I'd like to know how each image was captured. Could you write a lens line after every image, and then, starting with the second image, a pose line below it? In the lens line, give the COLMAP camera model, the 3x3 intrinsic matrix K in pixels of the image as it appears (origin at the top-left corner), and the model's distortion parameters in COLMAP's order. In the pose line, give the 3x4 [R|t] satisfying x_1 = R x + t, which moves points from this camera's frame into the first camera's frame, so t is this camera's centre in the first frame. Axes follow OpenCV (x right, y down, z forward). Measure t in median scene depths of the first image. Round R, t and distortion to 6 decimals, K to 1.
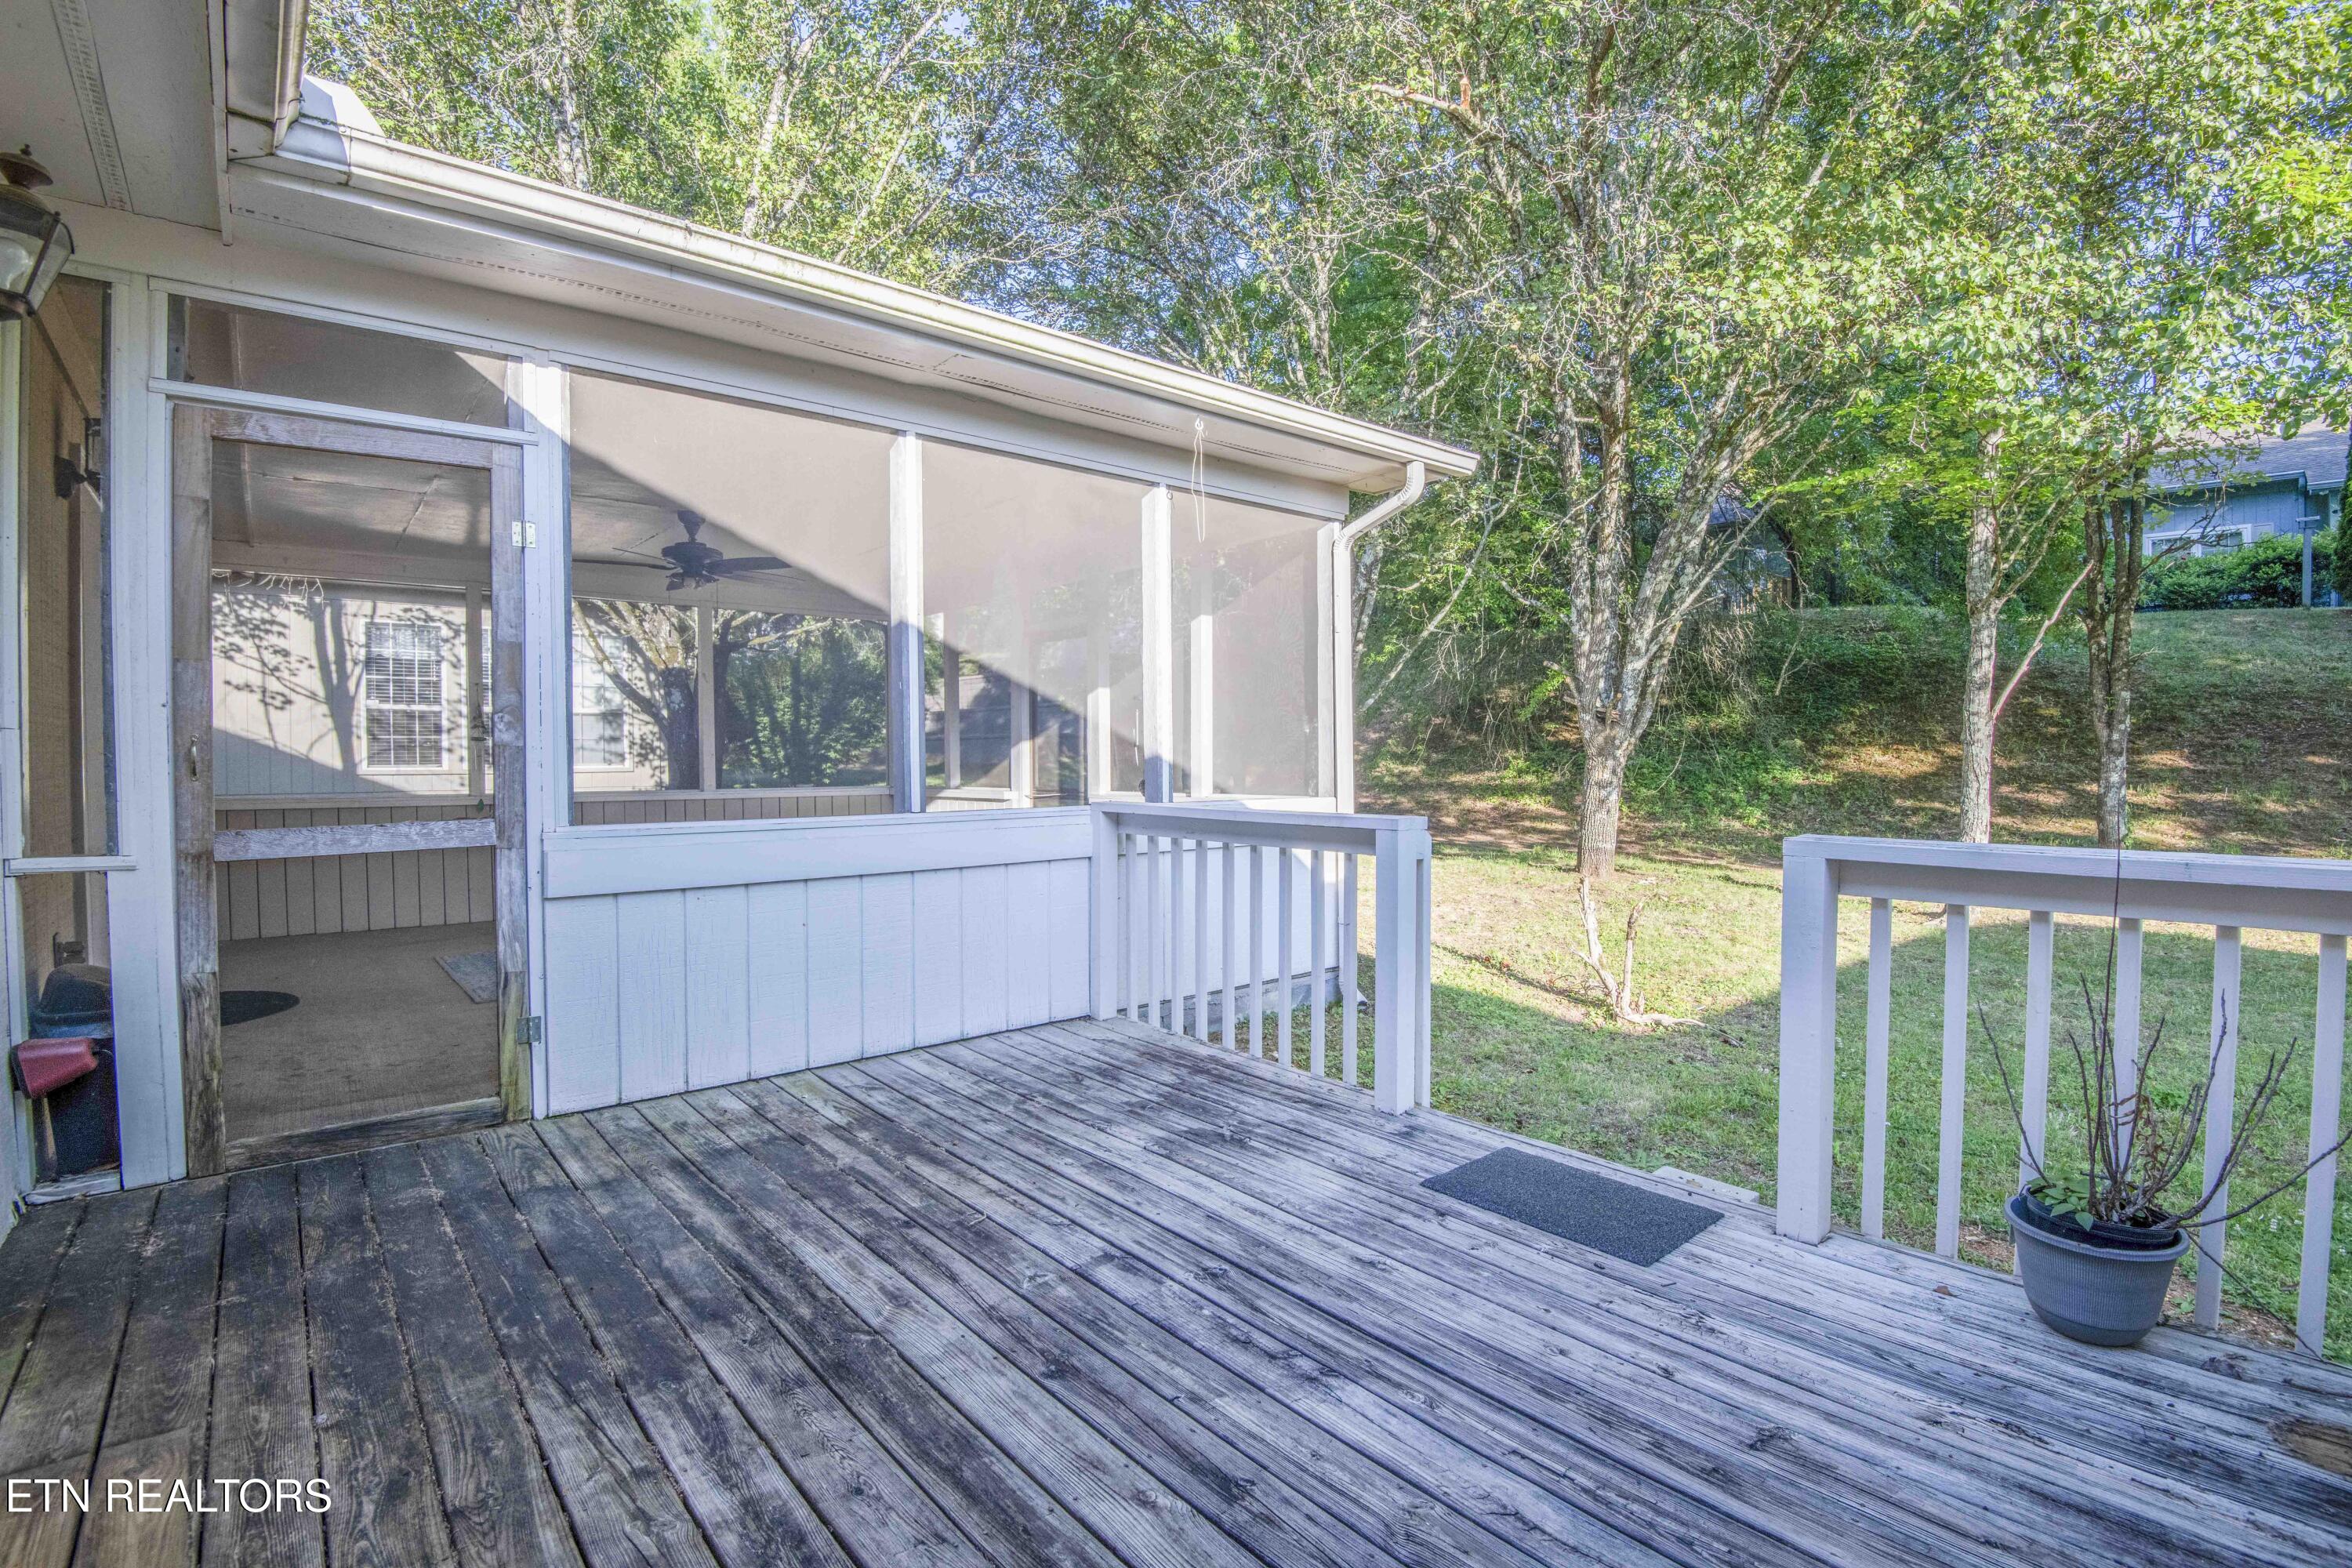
lens RADIAL K [[1087.0, 0, 1188.2], [0, 1087.0, 779.0], [0, 0, 1]] dist [-0.017799, -0.014217]
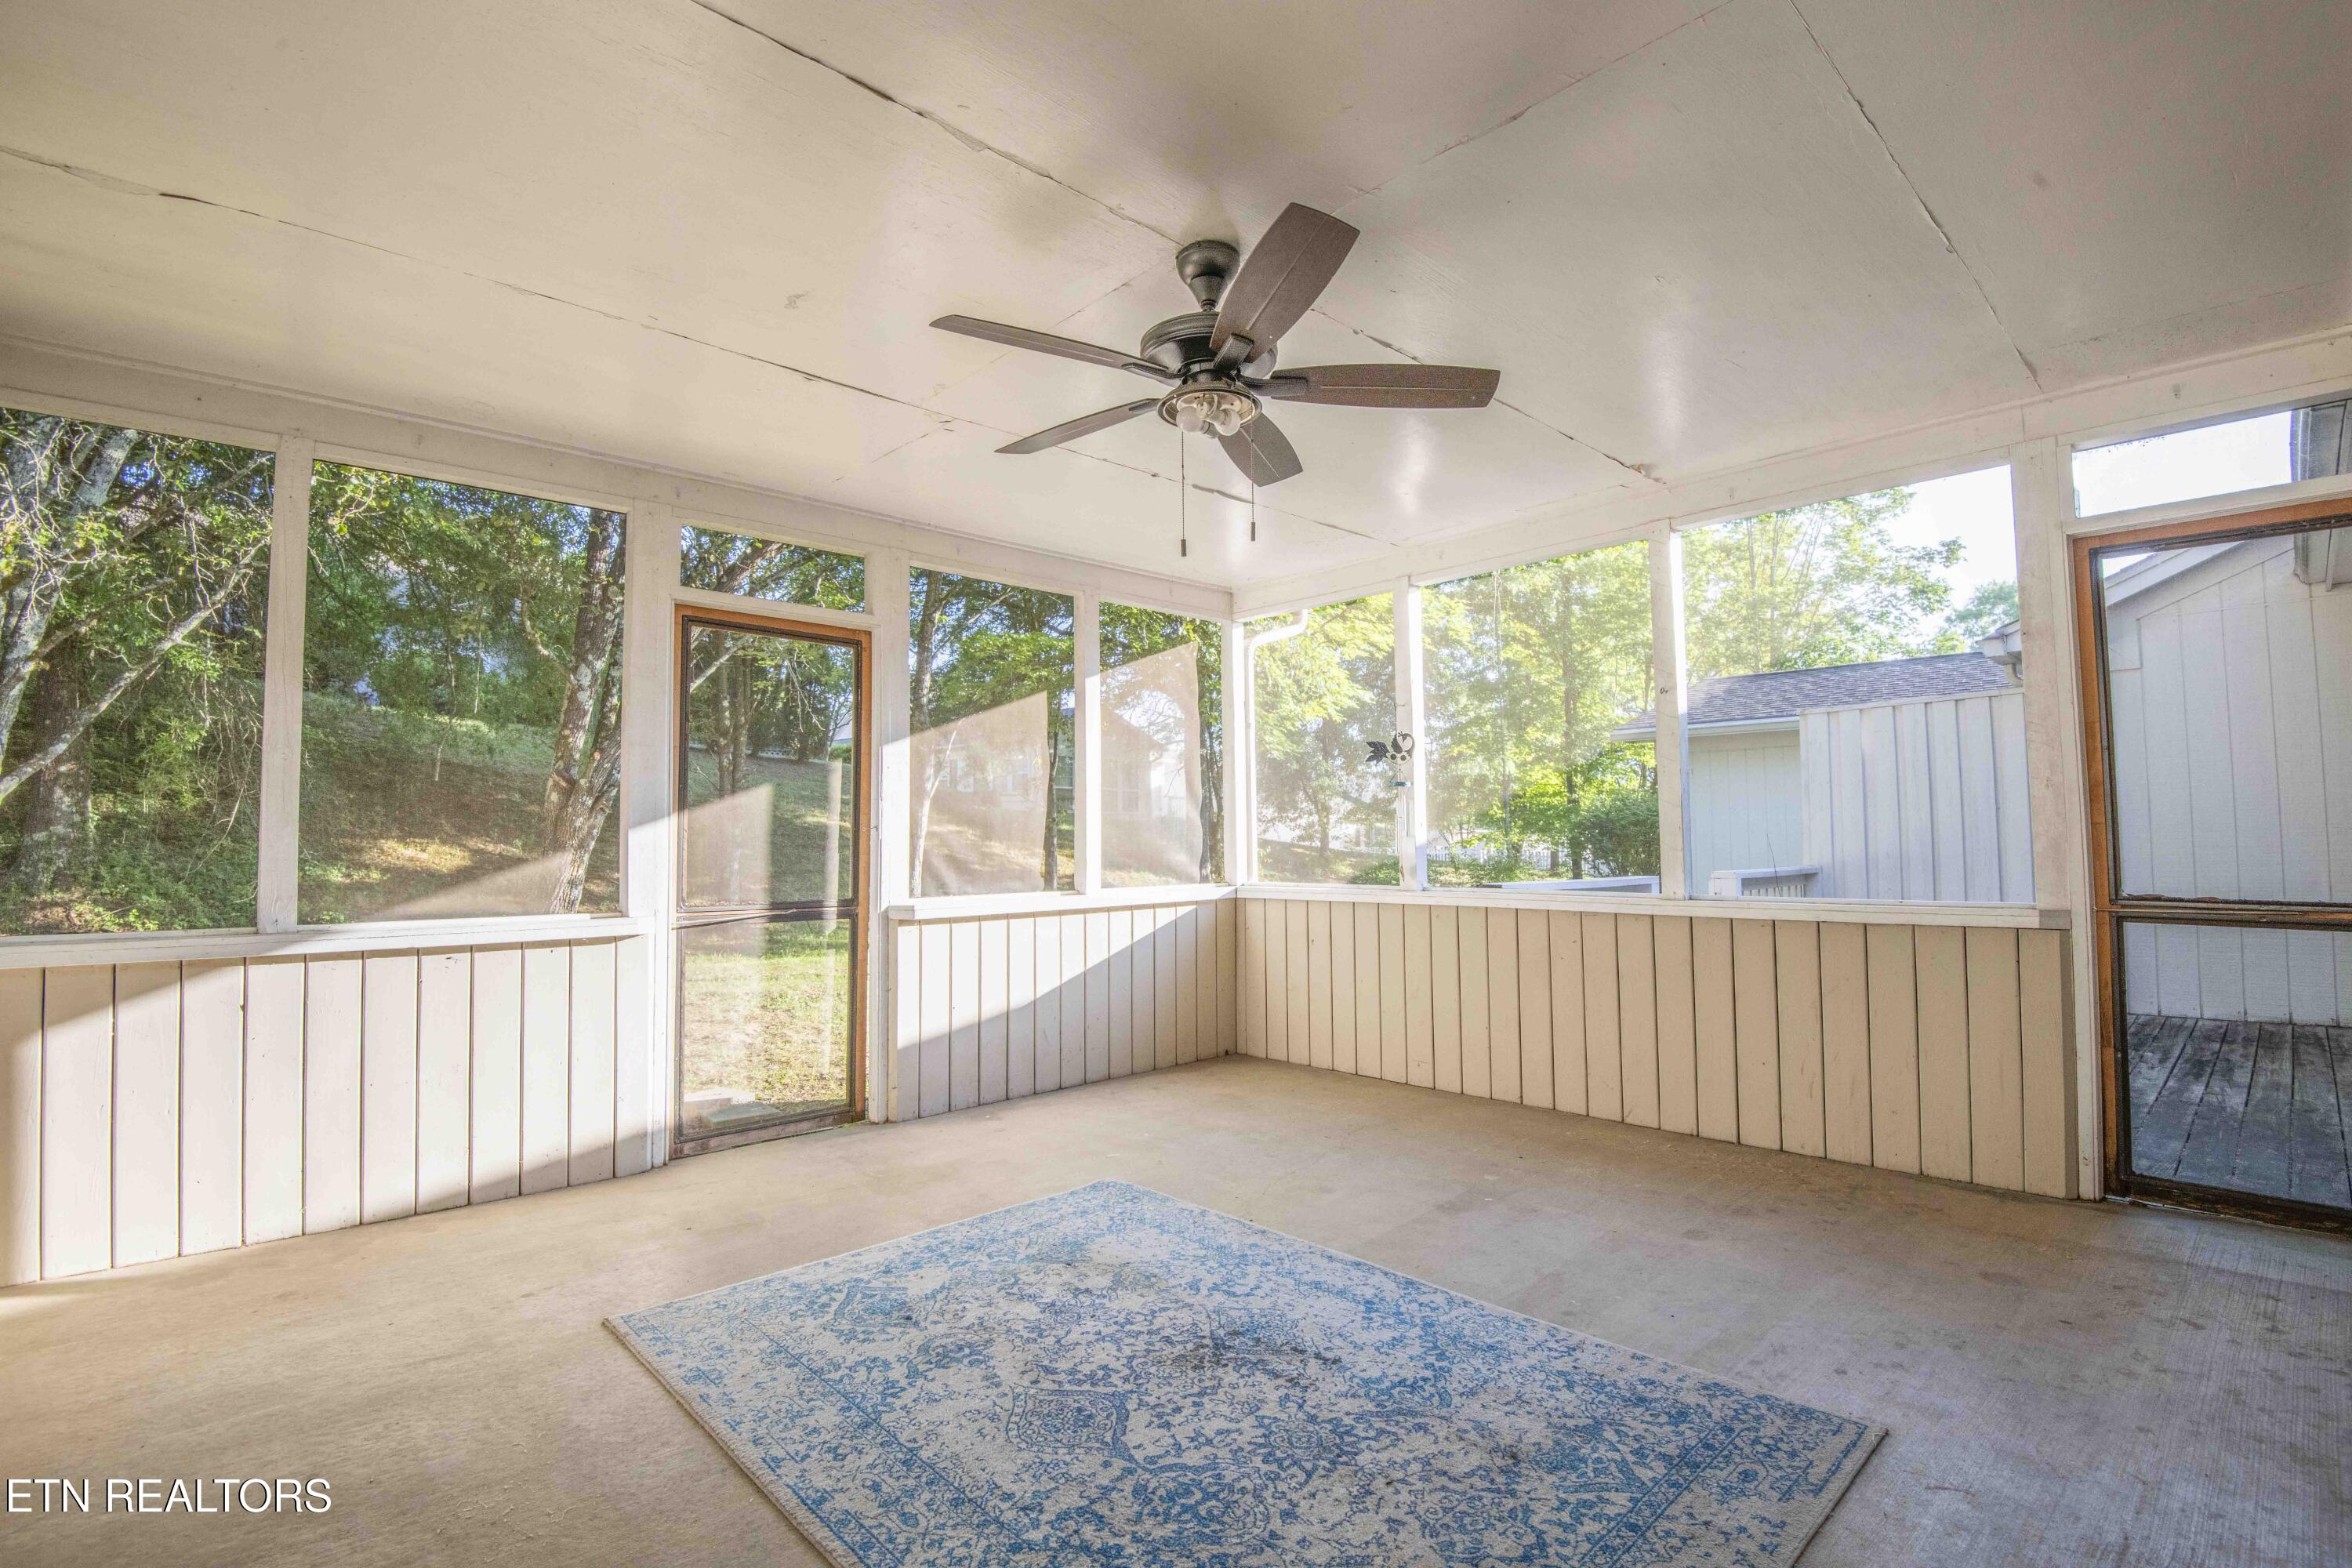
lens RADIAL K [[1087.0, 0, 1181.6], [0, 1087.0, 786.9], [0, 0, 1]] dist [-0.017799, -0.014217]
pose [[-0.049288, 0.055075, 0.997265, -1.544343], [0.027149, 0.998183, -0.053784, -0.033145], [-0.998416, 0.024423, -0.050694, 1.826084]]
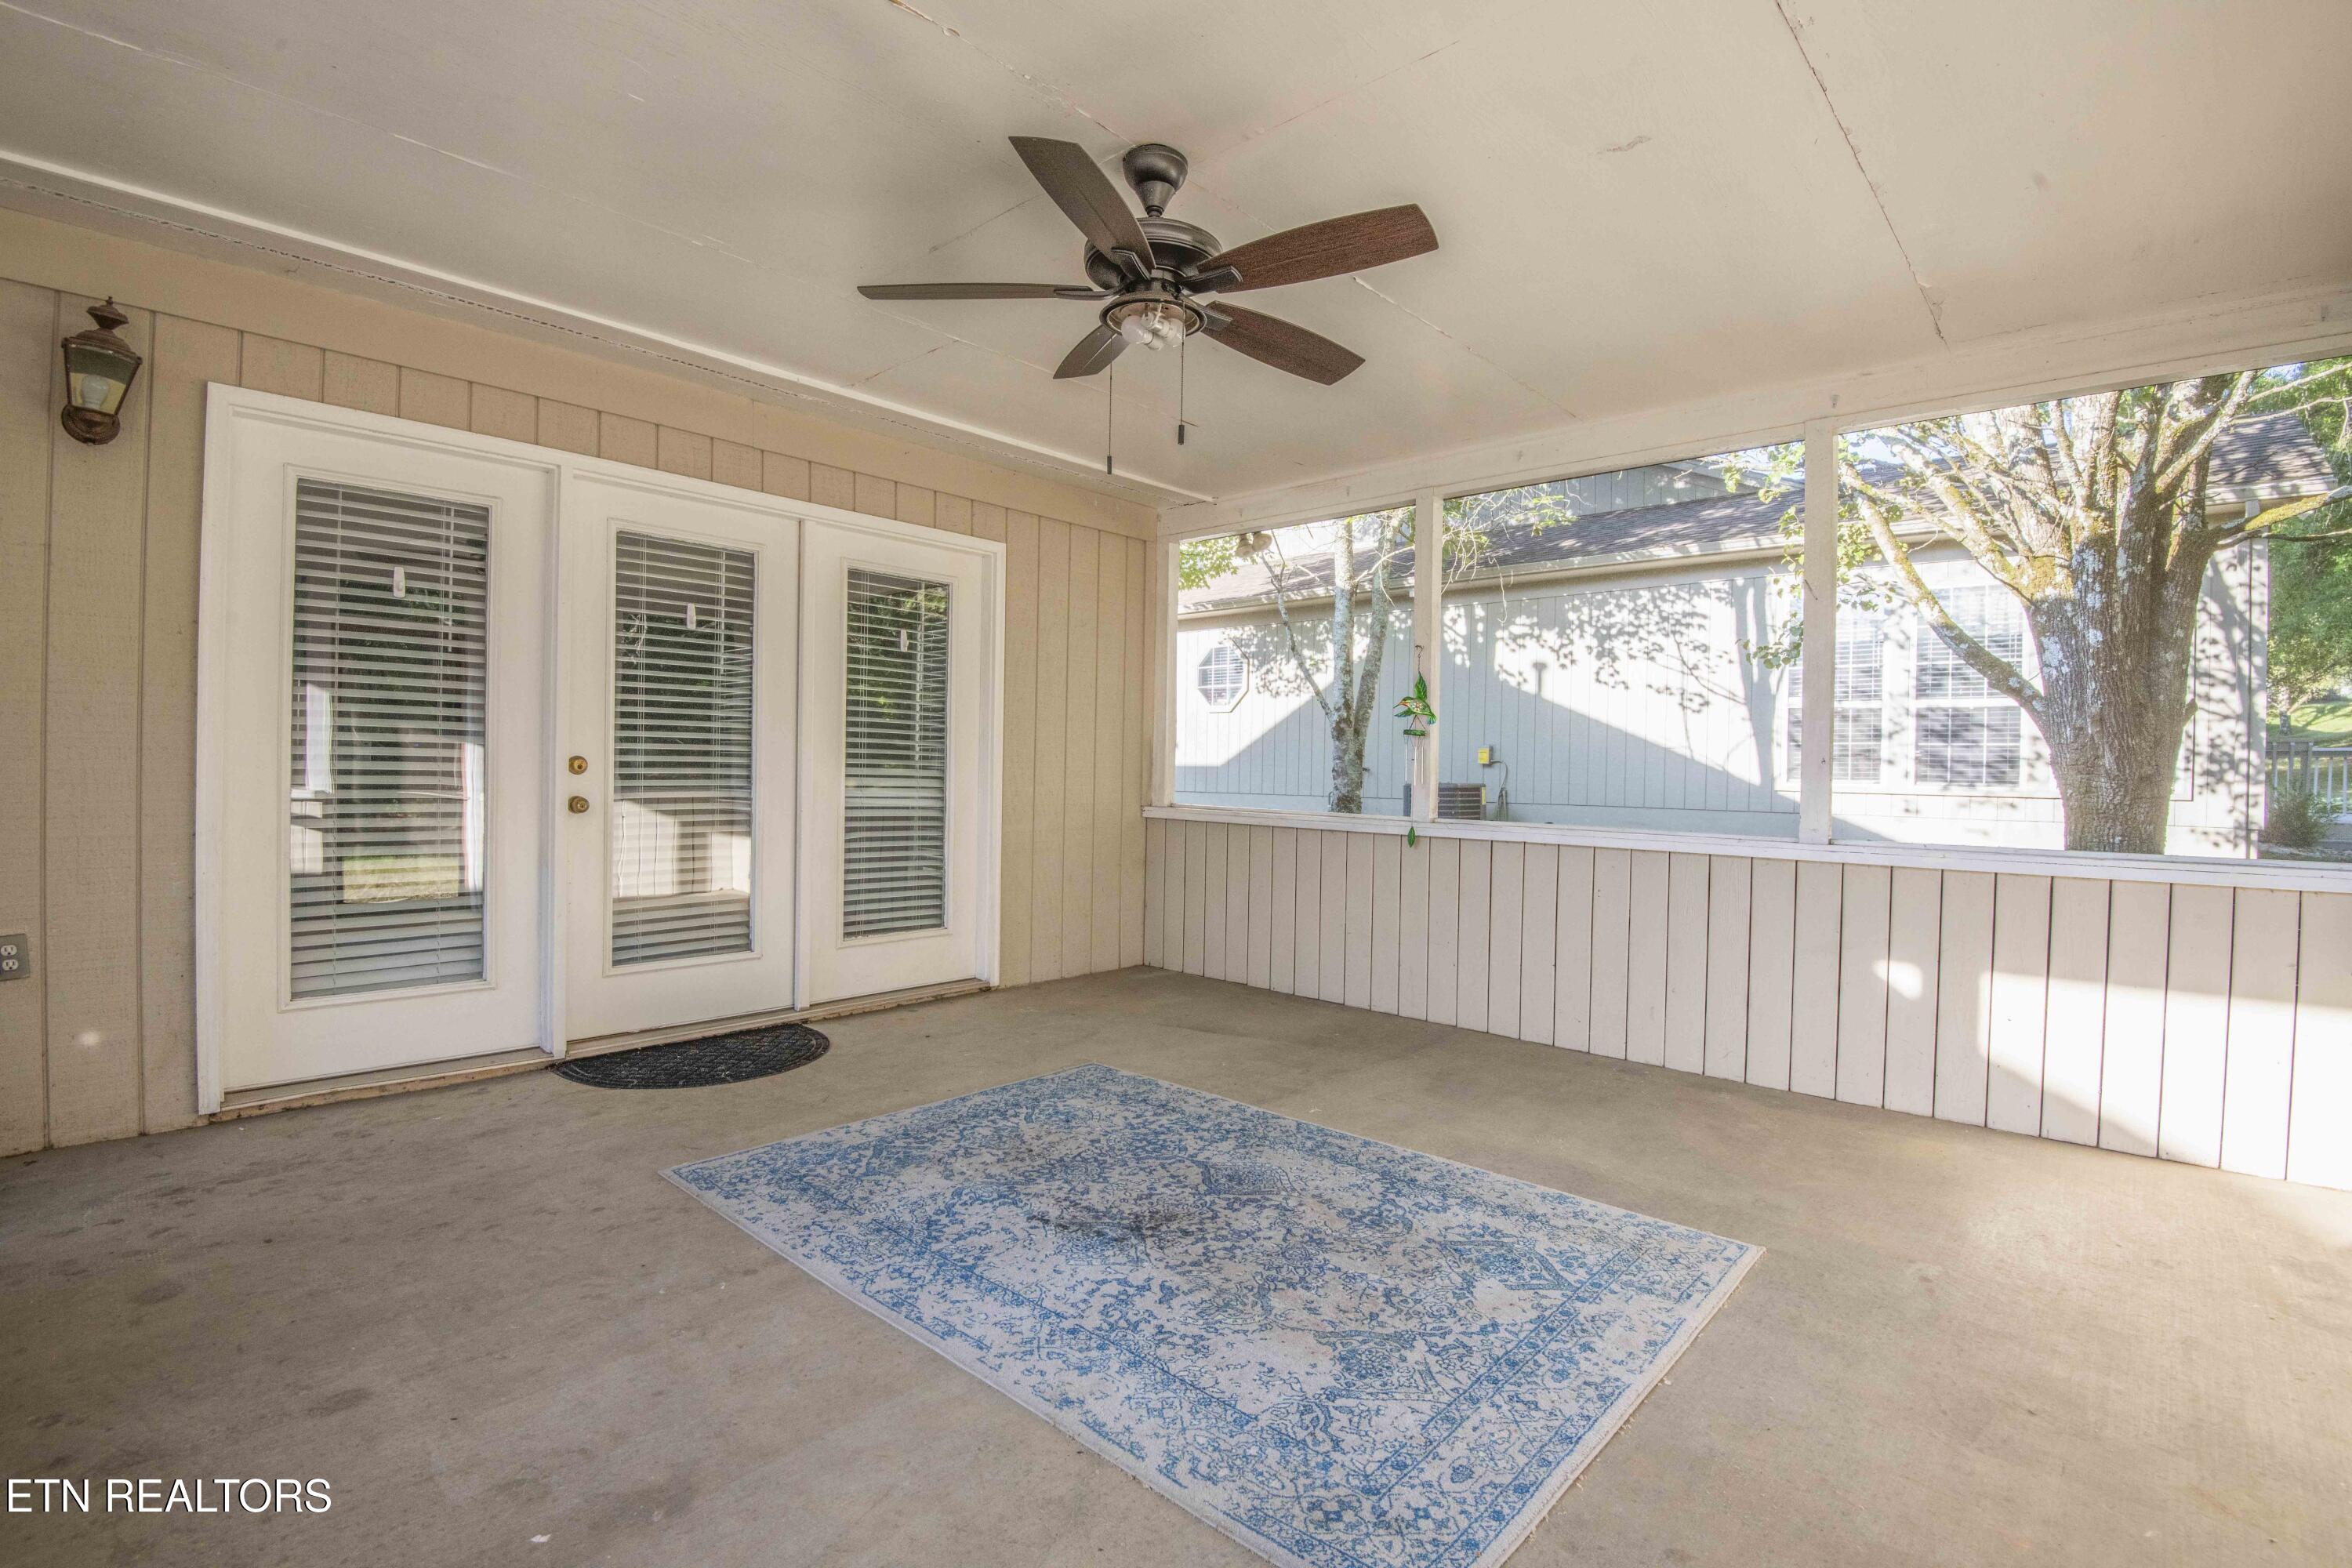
lens RADIAL K [[1087.0, 0, 1181.2], [0, 1087.0, 785.4], [0, 0, 1]] dist [-0.017799, -0.014217]
pose [[0.129956, 0.024407, -0.991219, -0.096220], [-0.036775, 0.999128, 0.019780, -0.030002], [0.990837, 0.033881, 0.130741, 1.698443]]
